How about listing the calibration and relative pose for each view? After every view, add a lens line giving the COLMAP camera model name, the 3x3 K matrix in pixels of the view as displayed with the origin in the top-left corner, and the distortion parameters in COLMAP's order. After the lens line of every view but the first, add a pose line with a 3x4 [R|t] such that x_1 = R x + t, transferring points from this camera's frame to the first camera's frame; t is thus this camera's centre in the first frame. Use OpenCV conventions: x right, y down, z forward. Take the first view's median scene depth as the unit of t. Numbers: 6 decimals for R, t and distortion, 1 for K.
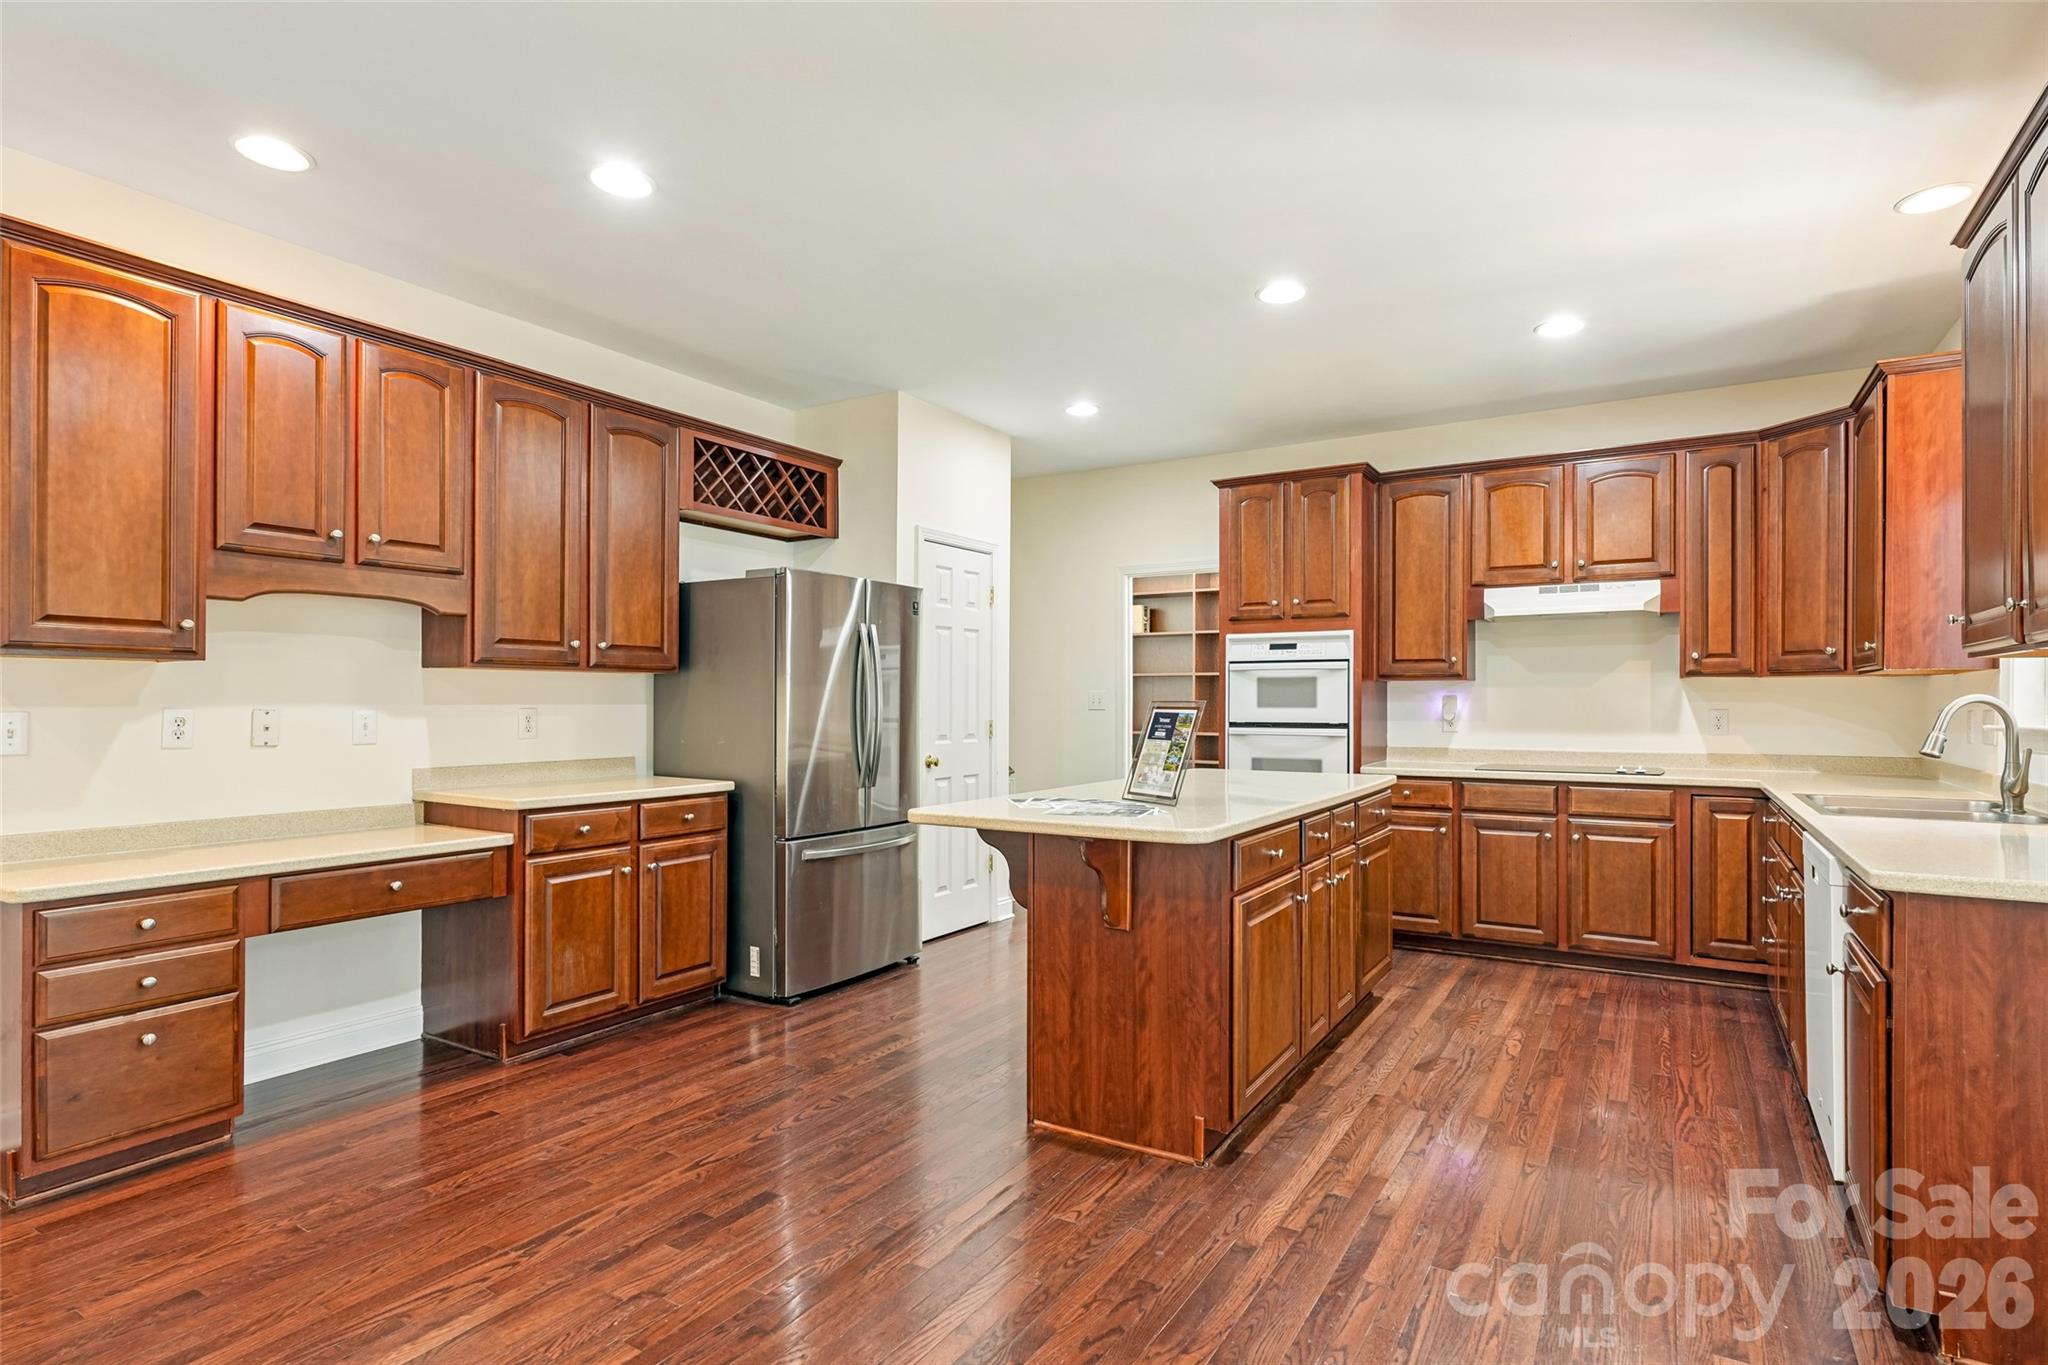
lens RADIAL K [[1041.6, 0, 1013.7], [0, 1041.6, 700.2], [0, 0, 1]] dist [0.004231, -0.000539]
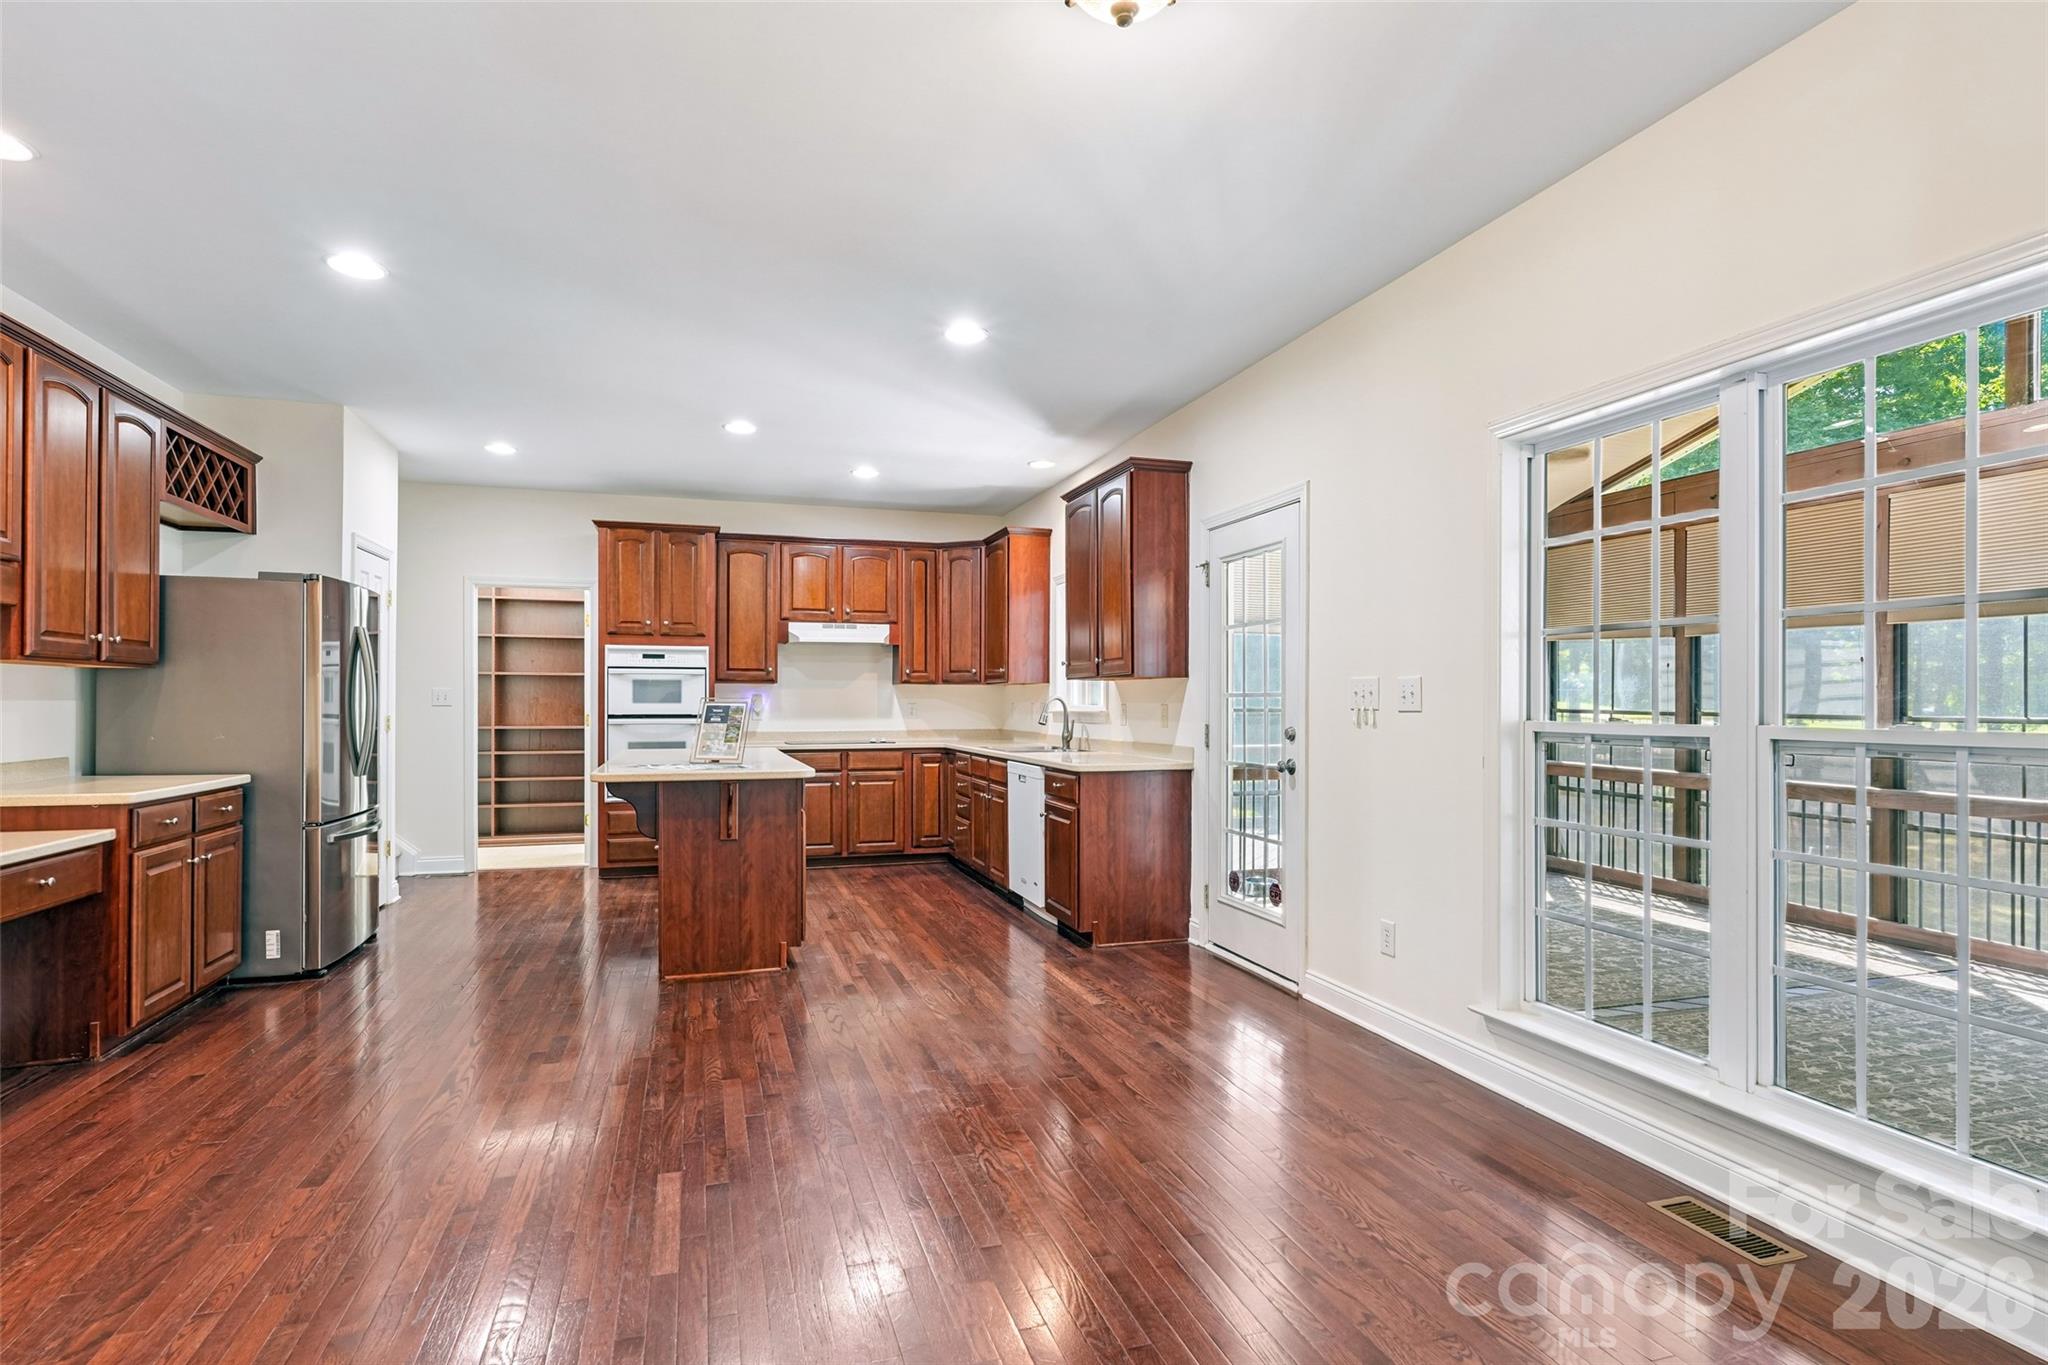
lens RADIAL K [[1041.6, 0, 1031.6], [0, 1041.6, 689.3], [0, 0, 1]] dist [0.004231, -0.000539]
pose [[0.647289, 0.008198, 0.762201, -0.532360], [-0.002089, 0.999957, -0.008981, 0.000685], [-0.762242, 0.004221, 0.647279, -0.255782]]
